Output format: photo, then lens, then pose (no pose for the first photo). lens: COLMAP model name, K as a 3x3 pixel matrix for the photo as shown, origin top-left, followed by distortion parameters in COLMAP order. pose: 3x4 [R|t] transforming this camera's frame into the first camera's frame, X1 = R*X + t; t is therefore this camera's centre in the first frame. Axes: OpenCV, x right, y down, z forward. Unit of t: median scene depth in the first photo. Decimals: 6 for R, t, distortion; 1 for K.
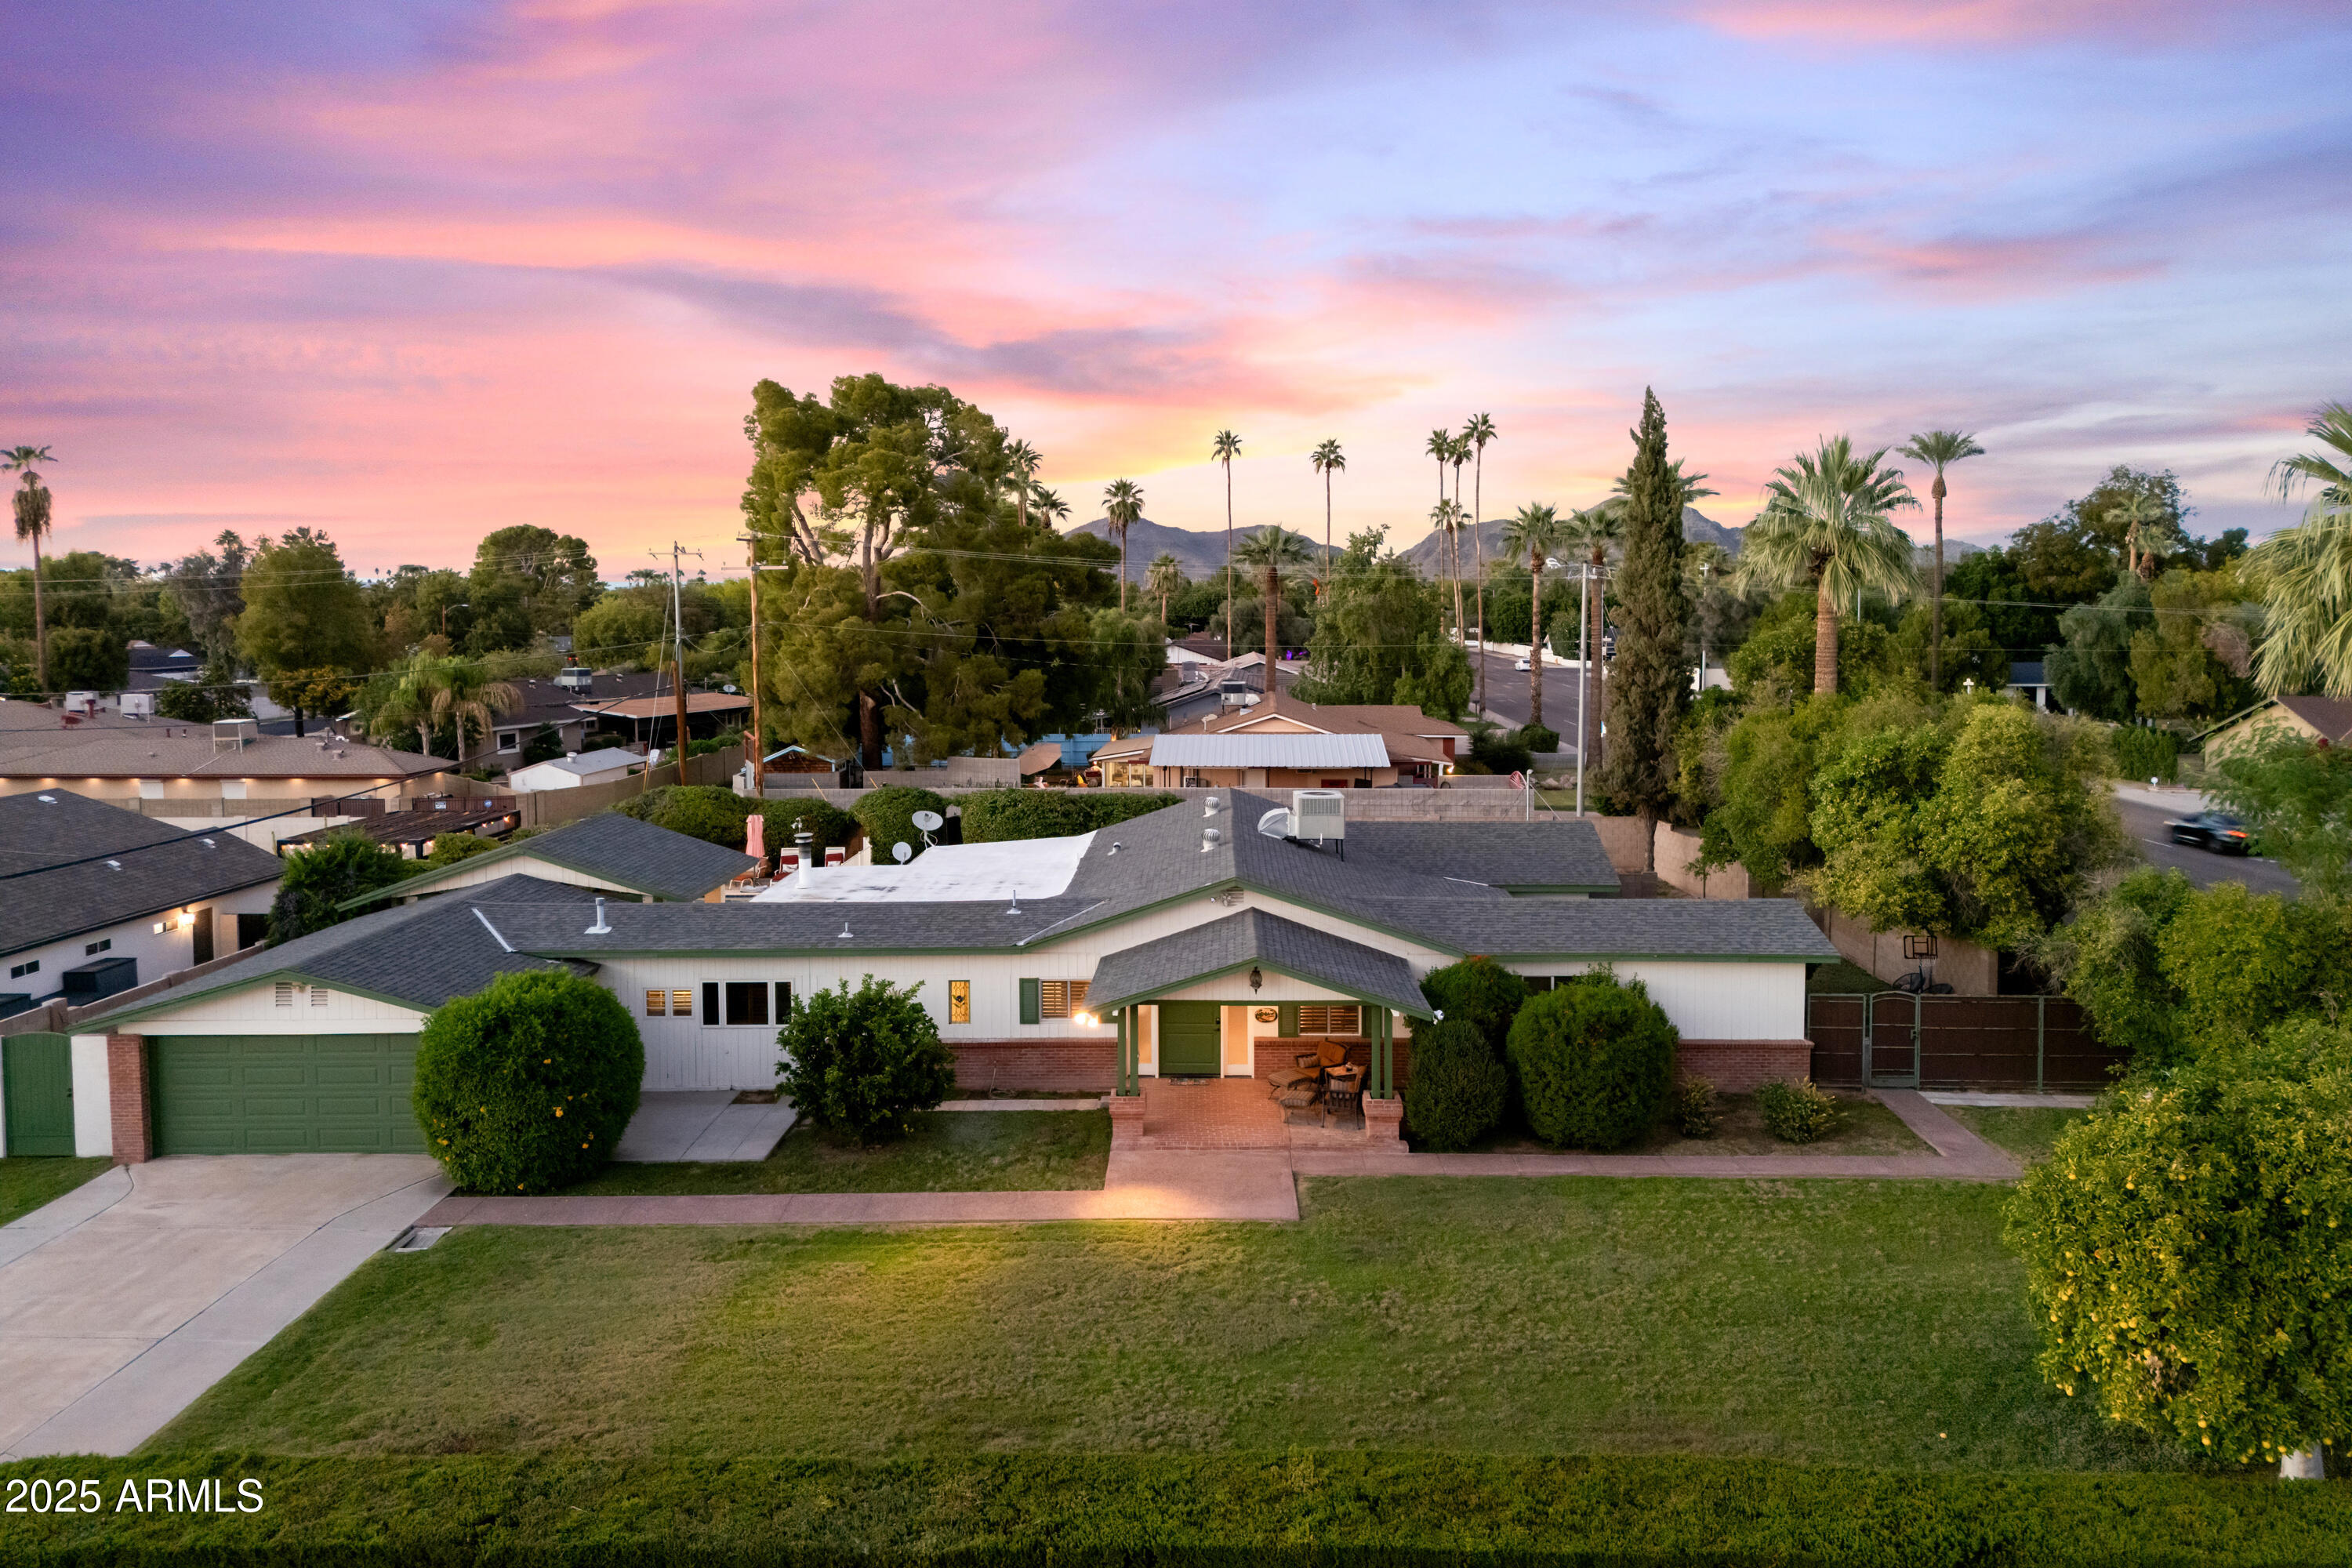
lens RADIAL K [[1729.1, 0, 1174.2], [0, 1729.1, 739.6], [0, 0, 1]] dist [0.067851, -0.056670]
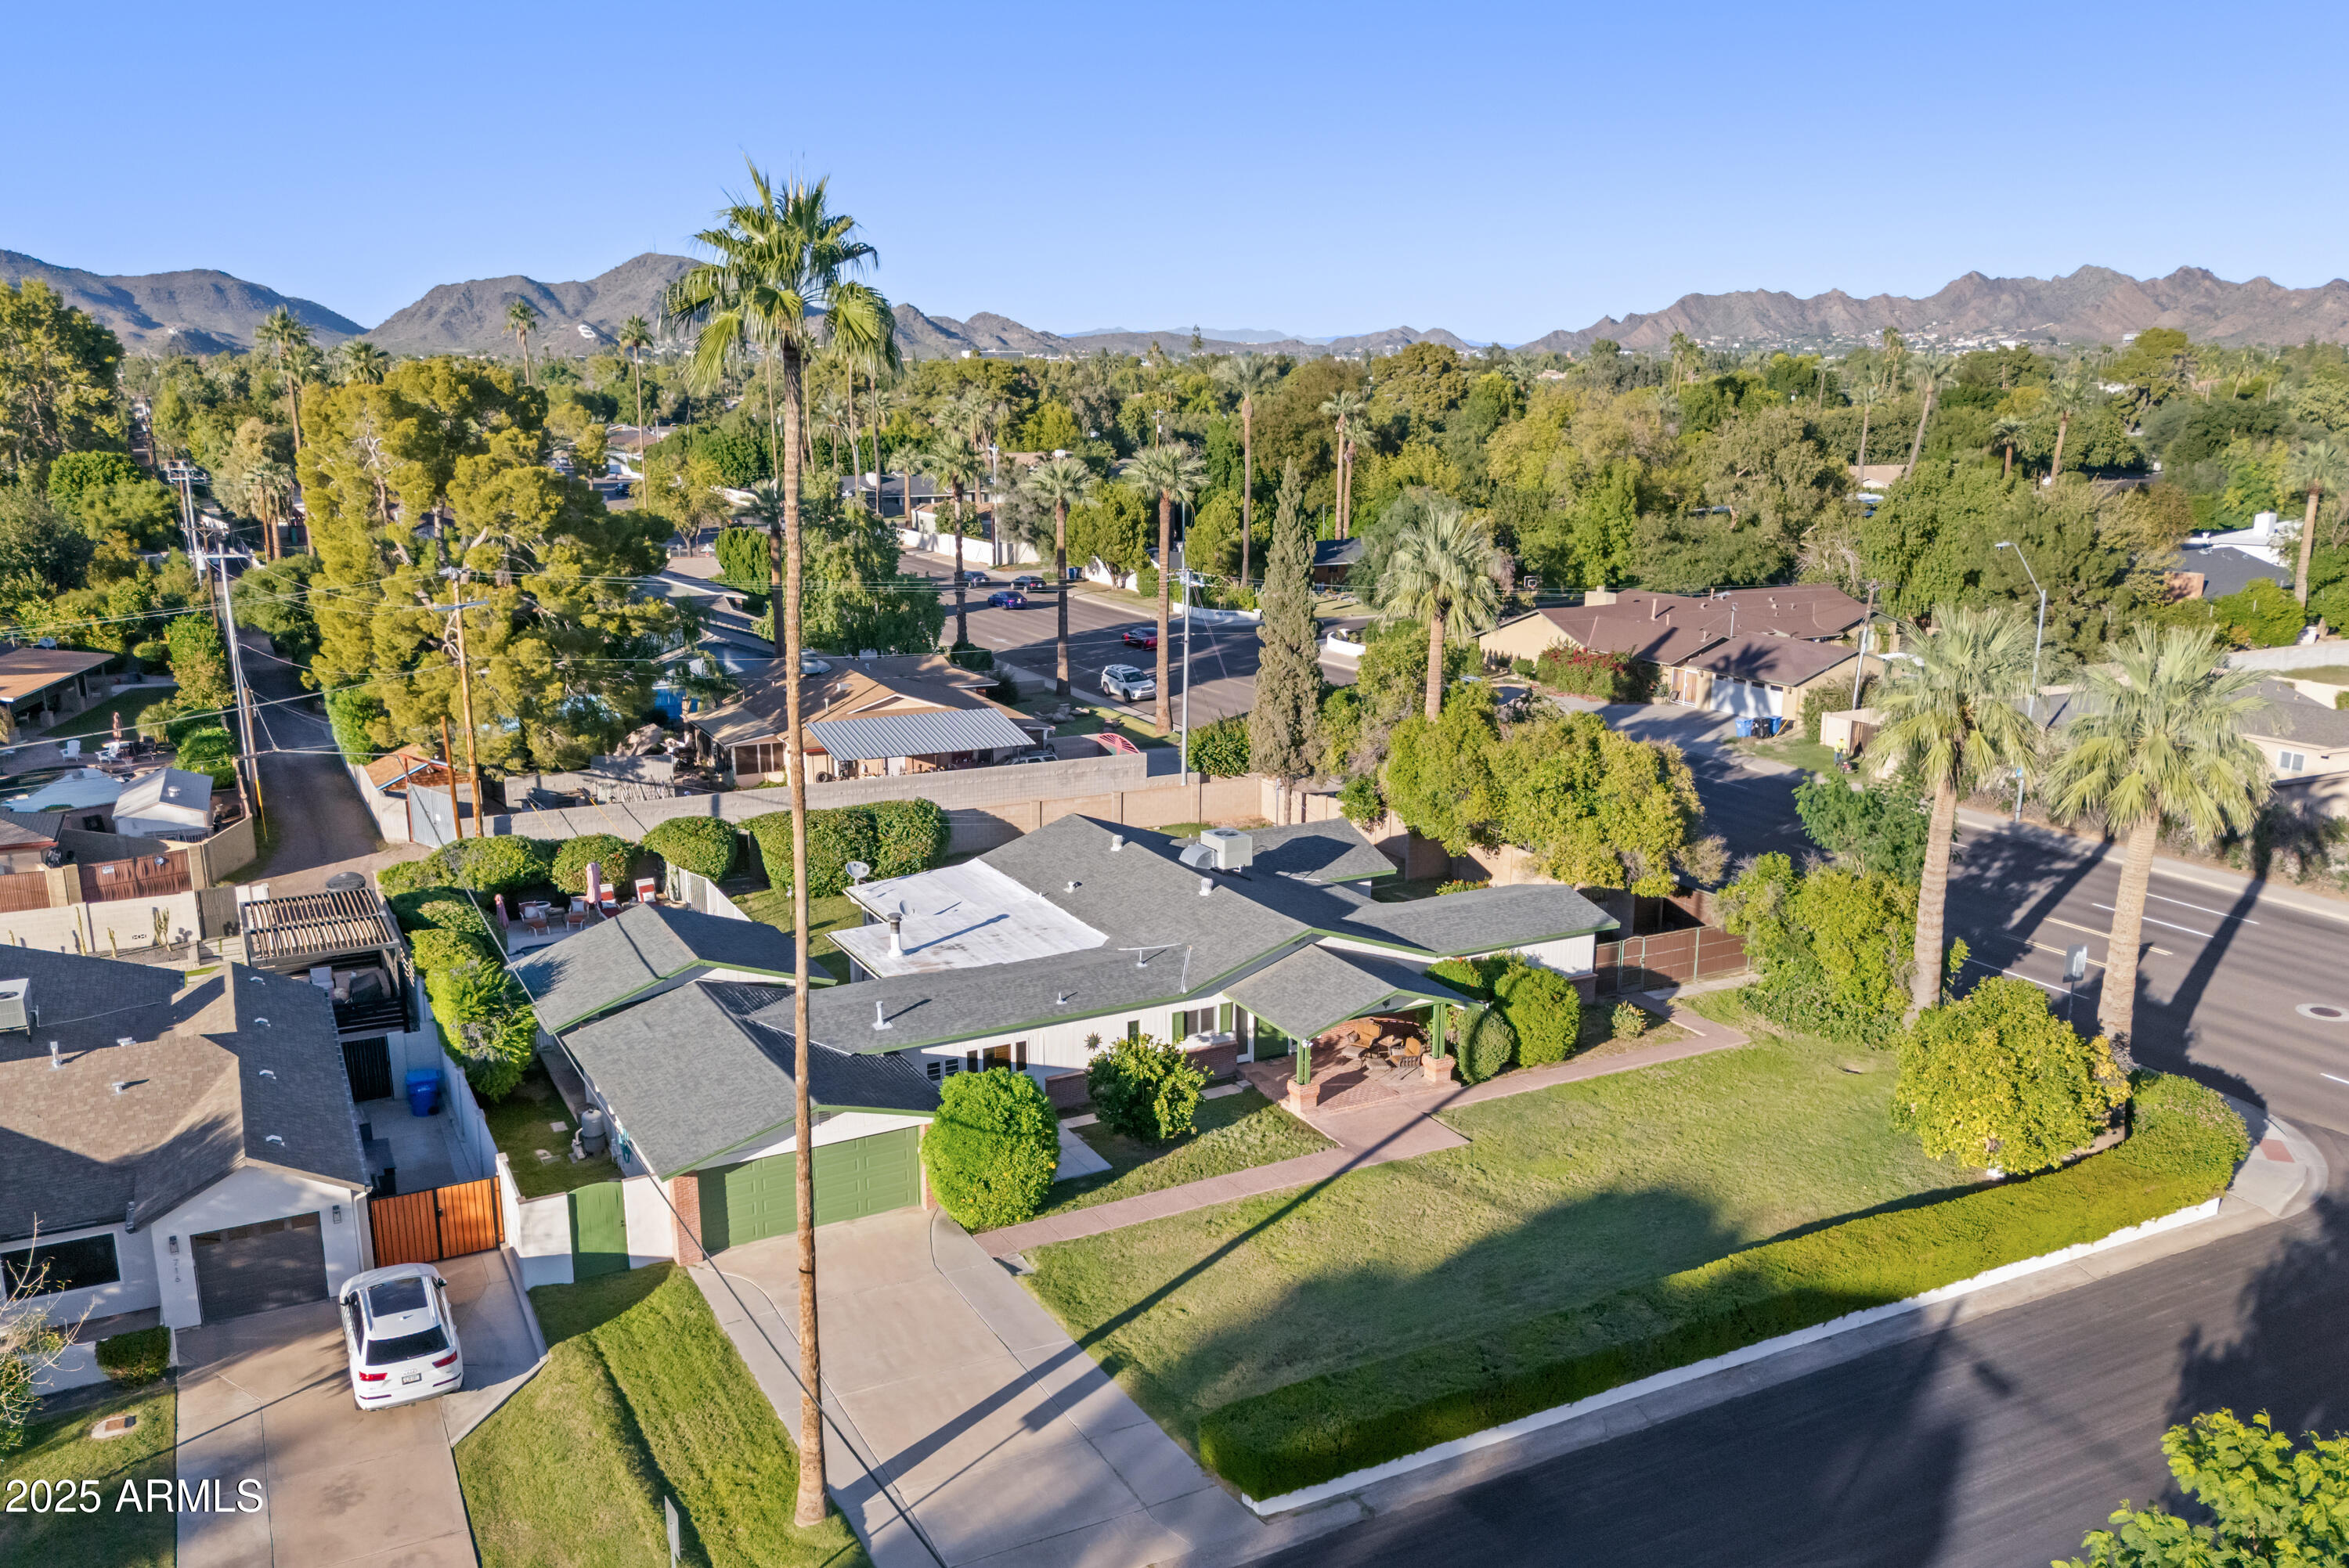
lens RADIAL K [[1828.9, 0, 1161.3], [0, 1828.9, 882.7], [0, 0, 1]] dist [0.086335, -0.104593]
pose [[0.875799, -0.126200, 0.465887, -0.599744], [0.036935, 0.979907, 0.196006, -0.202437], [-0.481262, -0.154454, 0.862862, -0.221312]]
